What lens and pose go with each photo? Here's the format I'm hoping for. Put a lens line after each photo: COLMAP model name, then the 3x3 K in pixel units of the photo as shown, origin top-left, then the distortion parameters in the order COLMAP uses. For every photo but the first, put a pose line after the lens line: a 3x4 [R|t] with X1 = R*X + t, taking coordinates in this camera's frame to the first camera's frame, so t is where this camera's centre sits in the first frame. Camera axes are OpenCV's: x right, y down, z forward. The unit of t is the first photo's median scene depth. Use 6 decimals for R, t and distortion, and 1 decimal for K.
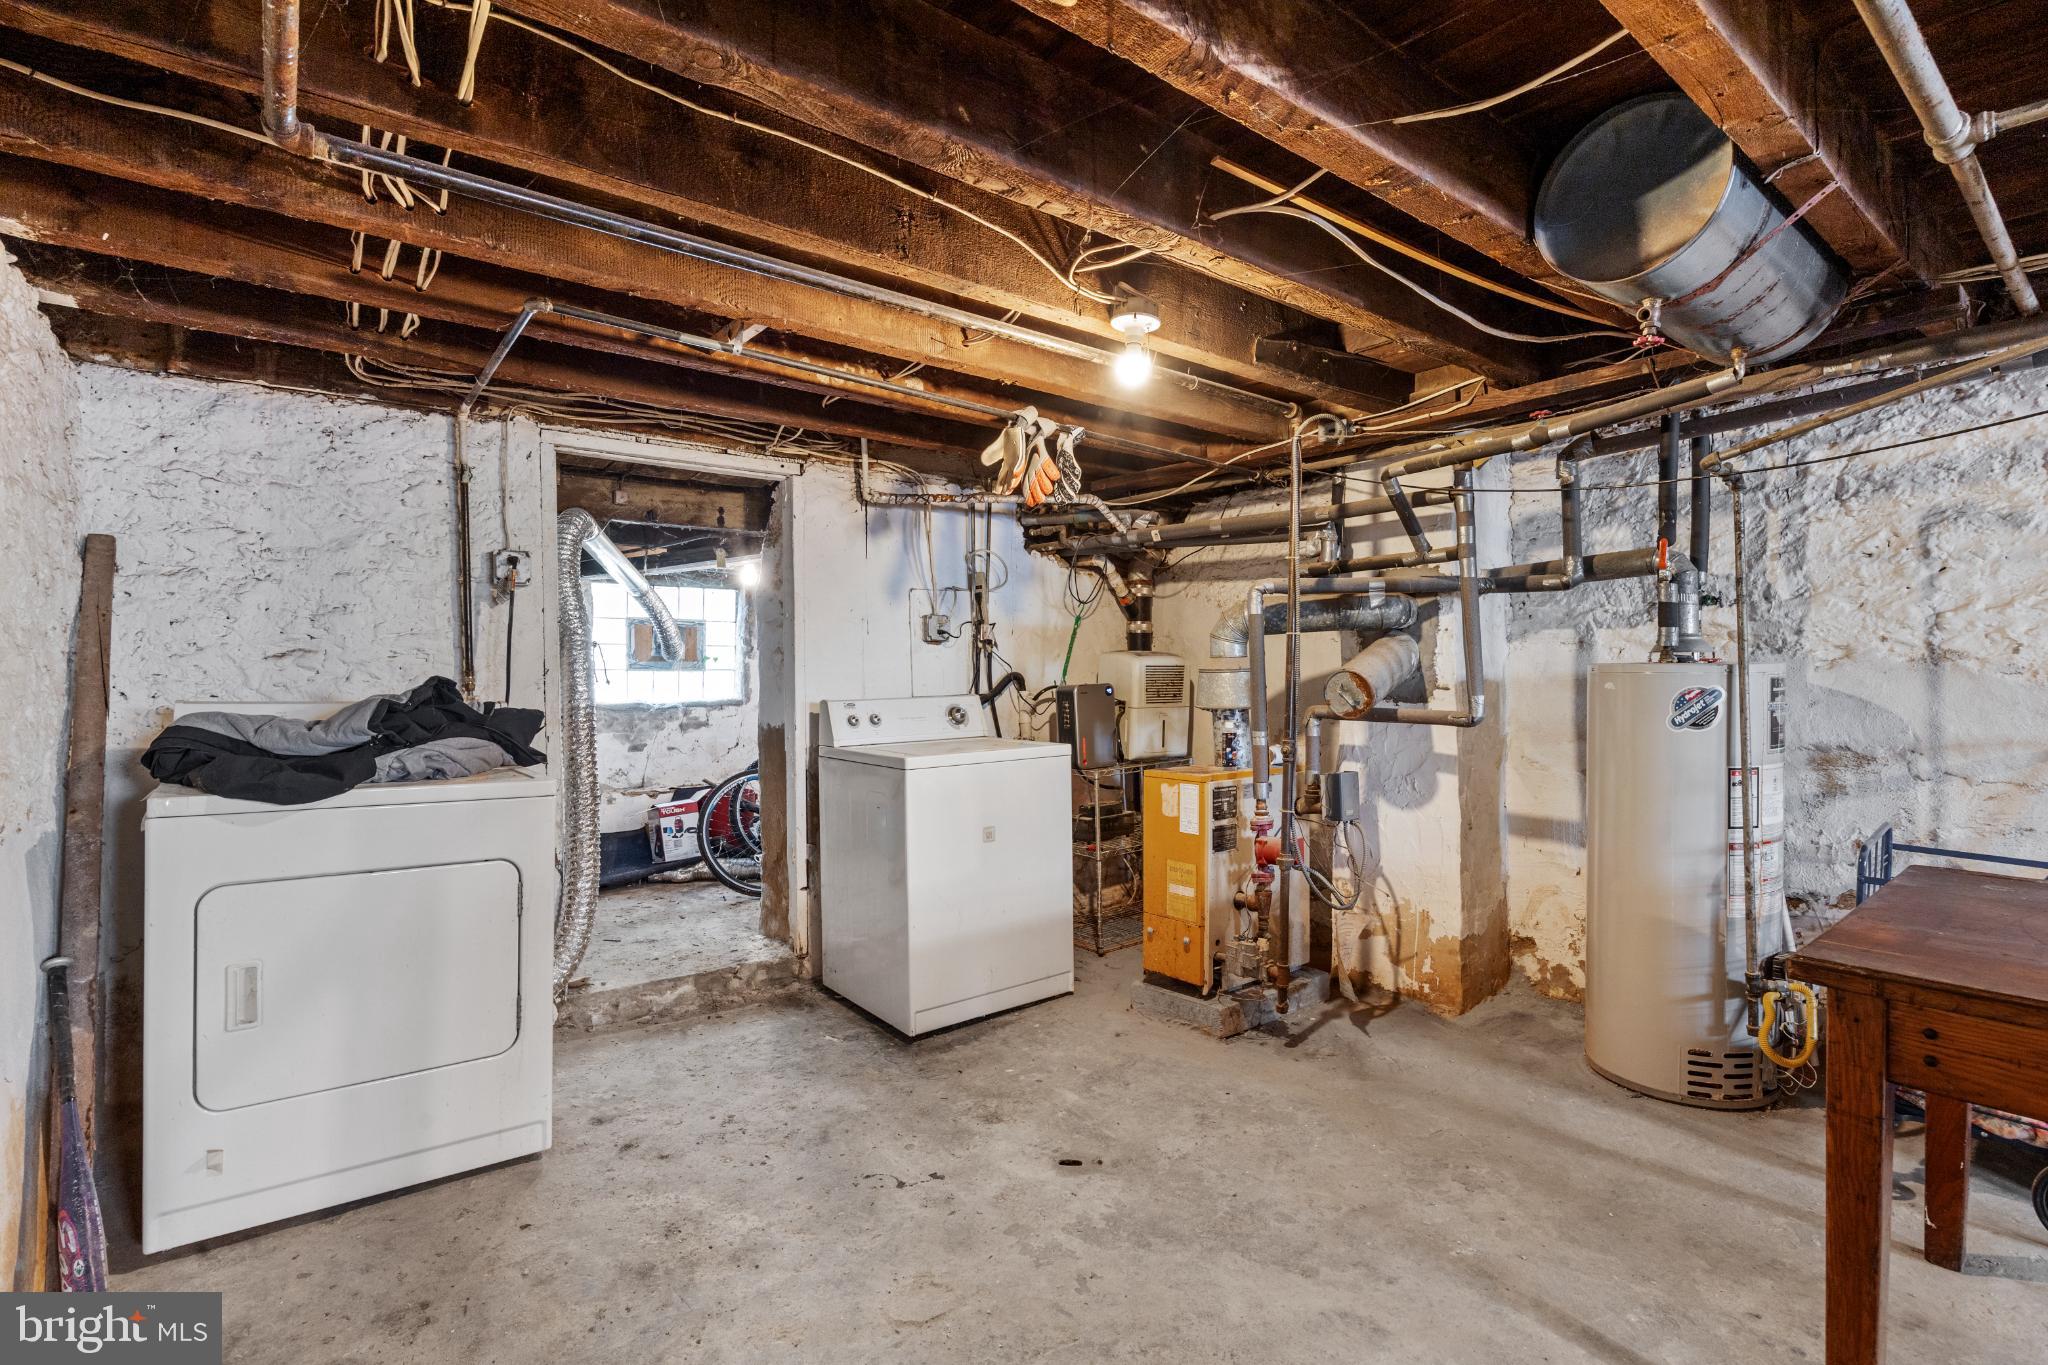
lens RADIAL K [[950.6, 0, 1007.7], [0, 950.6, 693.7], [0, 0, 1]] dist [-0.010628, -0.000888]
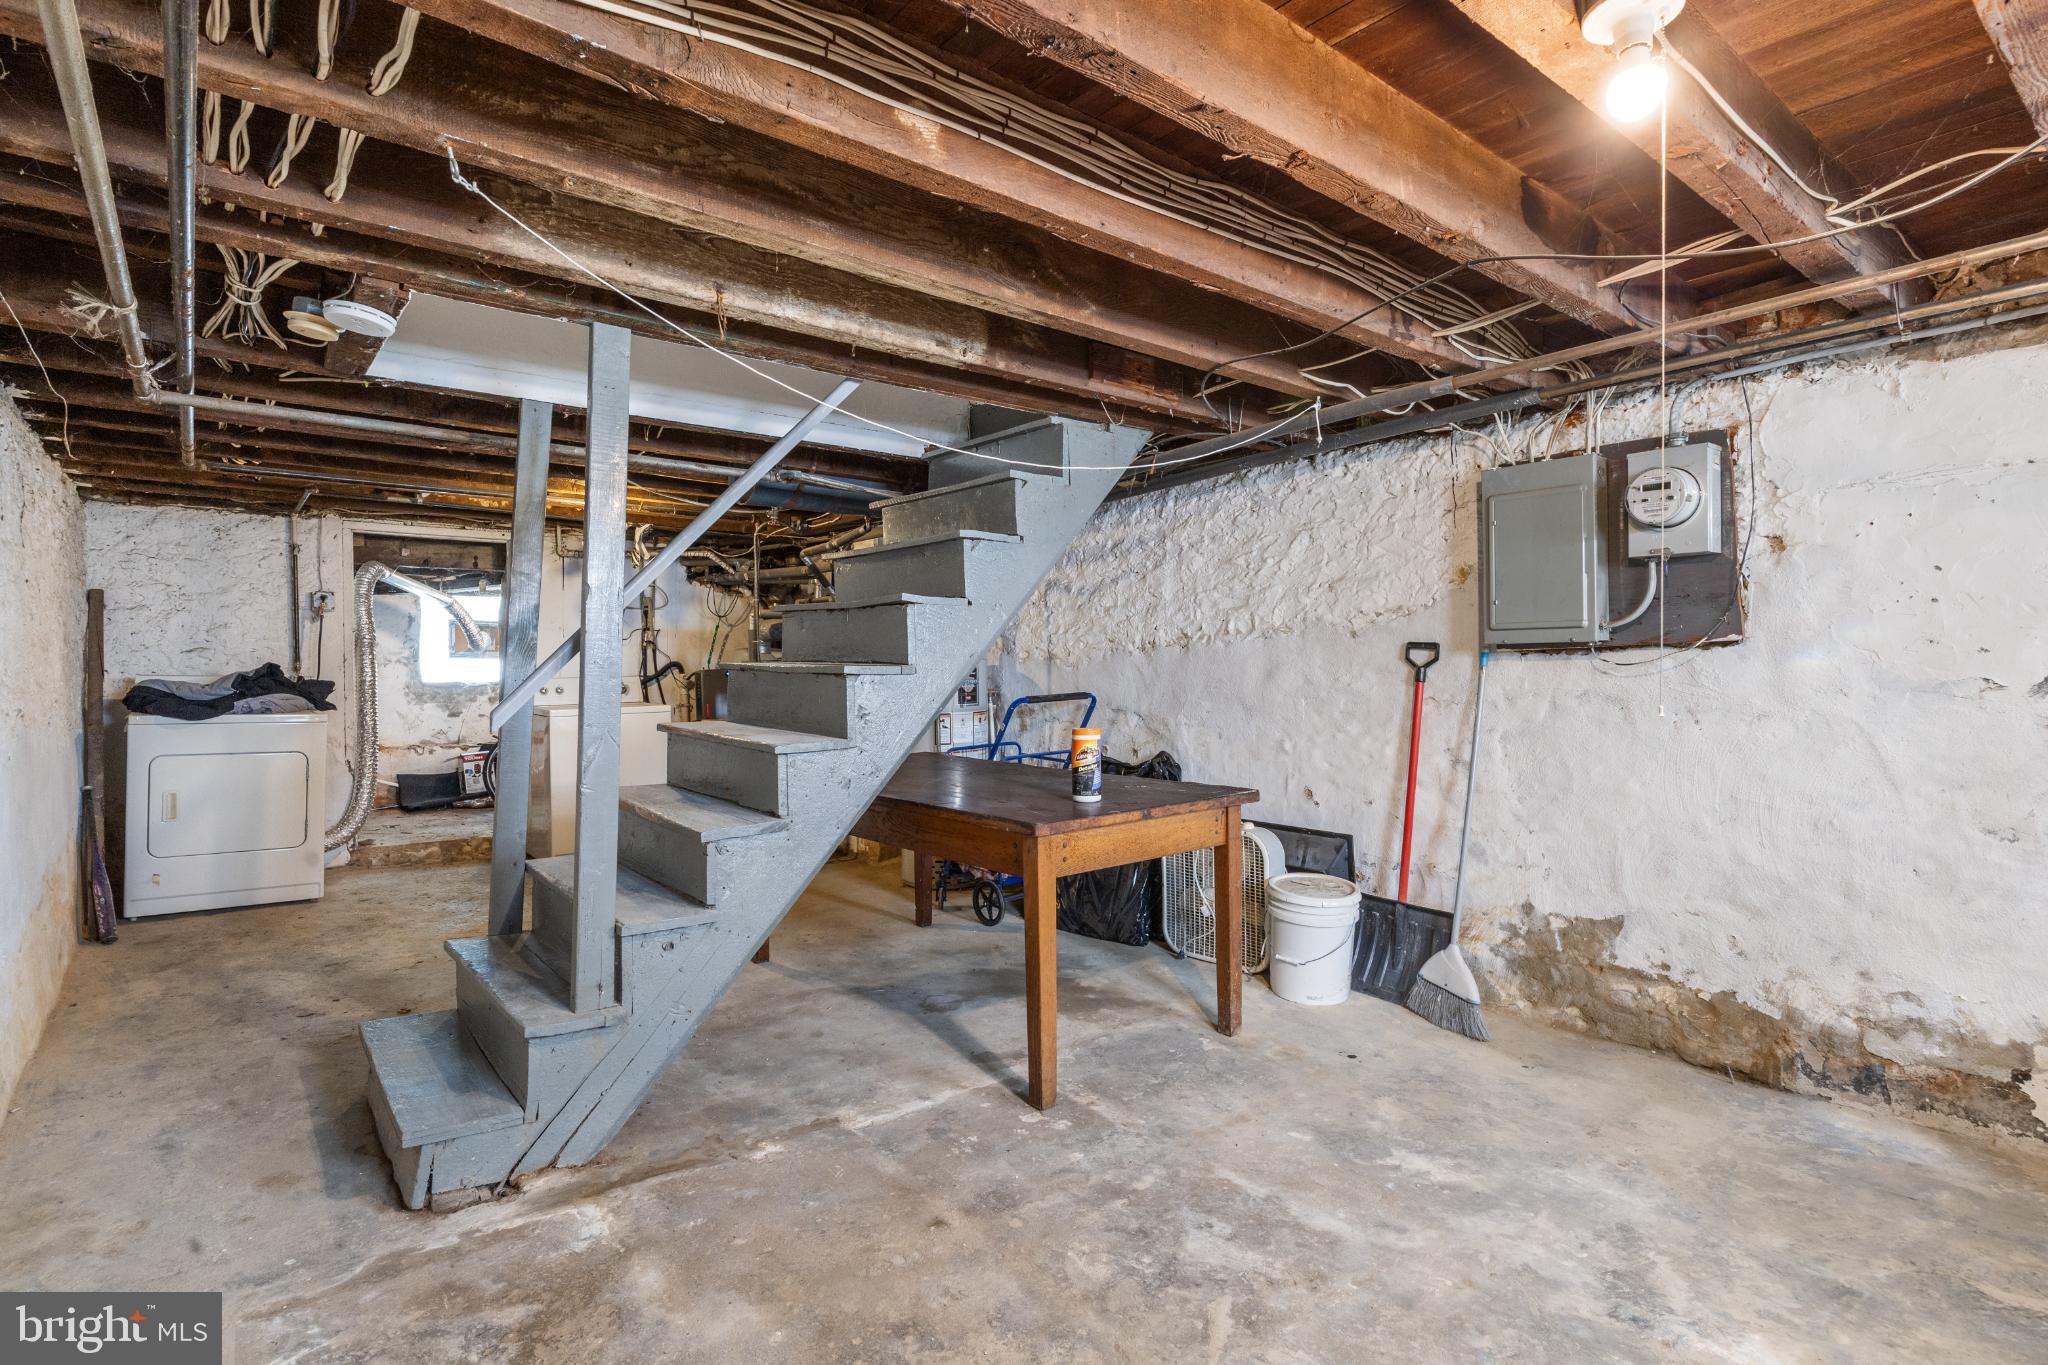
lens RADIAL K [[1018.6, 0, 1011.4], [0, 1018.6, 678.9], [0, 0, 1]] dist [-0.009164, -0.000250]
pose [[0.999704, 0.006218, 0.023517, 0.750665], [-0.006140, 0.999975, -0.003379, 0.010977], [-0.023537, 0.003233, 0.999718, -0.966343]]
